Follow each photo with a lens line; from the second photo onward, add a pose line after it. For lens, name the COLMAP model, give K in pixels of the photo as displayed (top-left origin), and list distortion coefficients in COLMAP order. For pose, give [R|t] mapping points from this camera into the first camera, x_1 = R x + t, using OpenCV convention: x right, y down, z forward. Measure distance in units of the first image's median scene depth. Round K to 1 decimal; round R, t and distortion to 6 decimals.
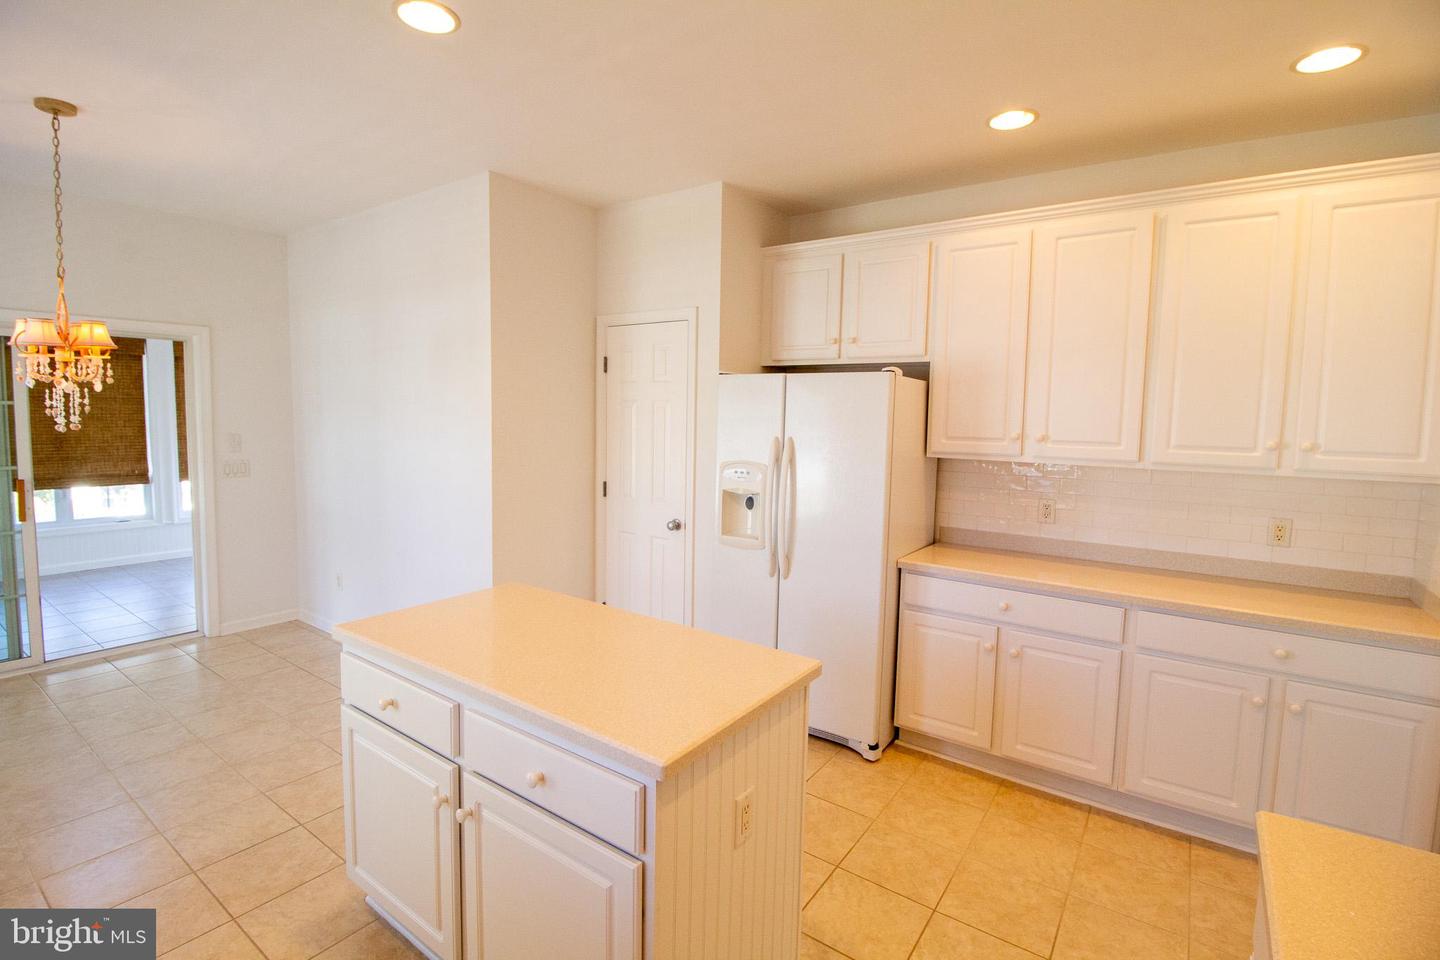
lens RADIAL K [[670.6, 0, 717.2], [0, 670.6, 465.9], [0, 0, 1]] dist [-0.000667, -0.014792]
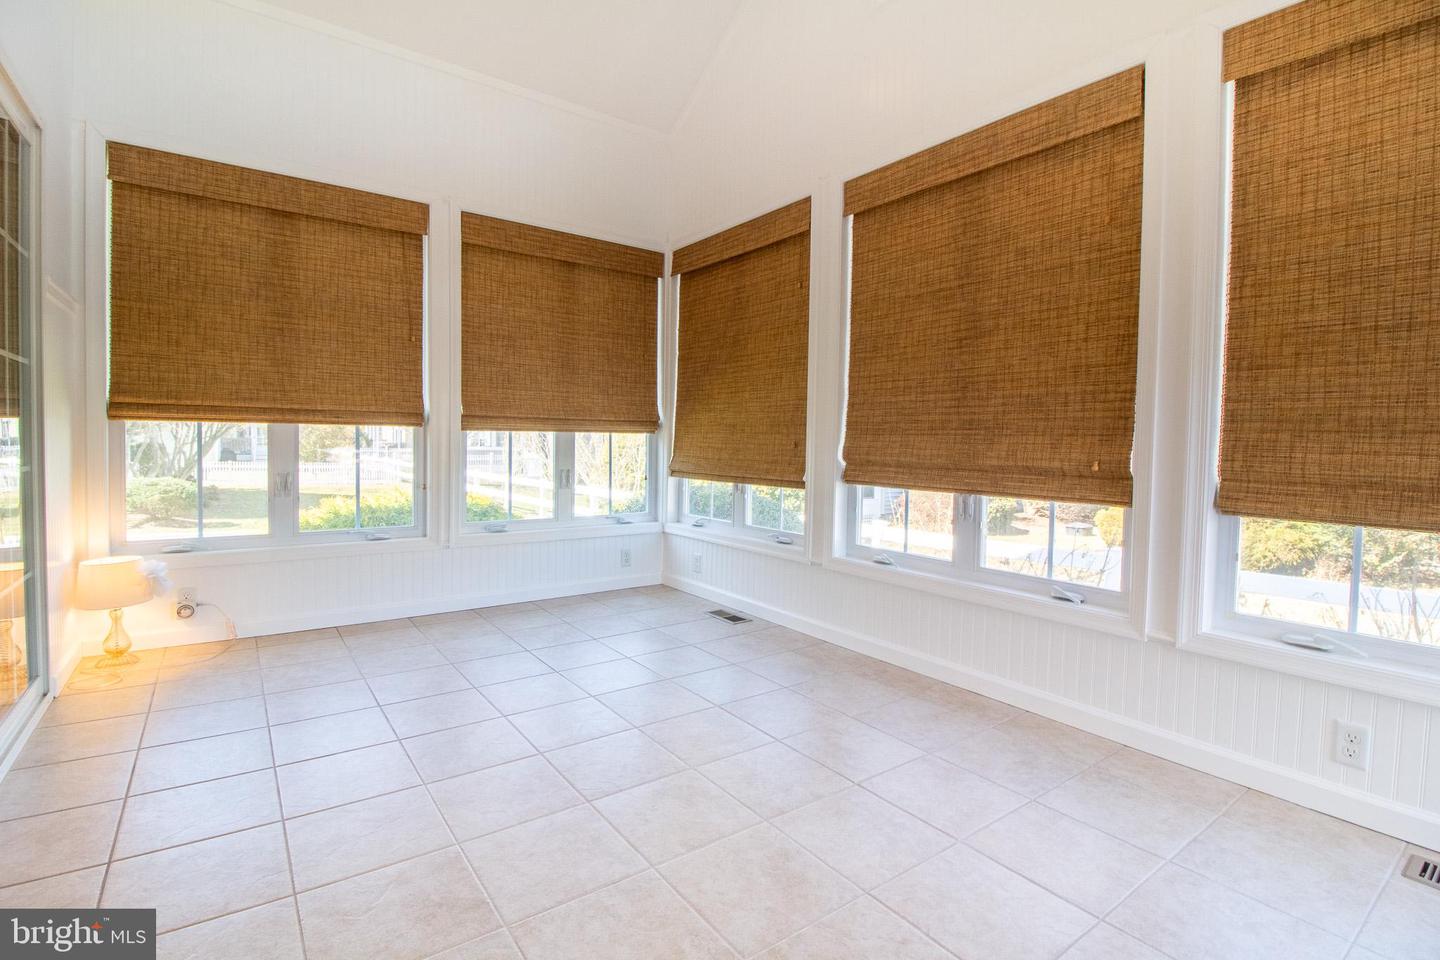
lens RADIAL K [[674.8, 0, 722.7], [0, 674.8, 471.1], [0, 0, 1]] dist [0.001322, -0.013863]
pose [[-0.299257, -0.008129, -0.954138, -0.803476], [-0.123282, 0.991912, 0.030216, 0.040742], [0.946175, 0.126670, -0.297838, 1.539225]]
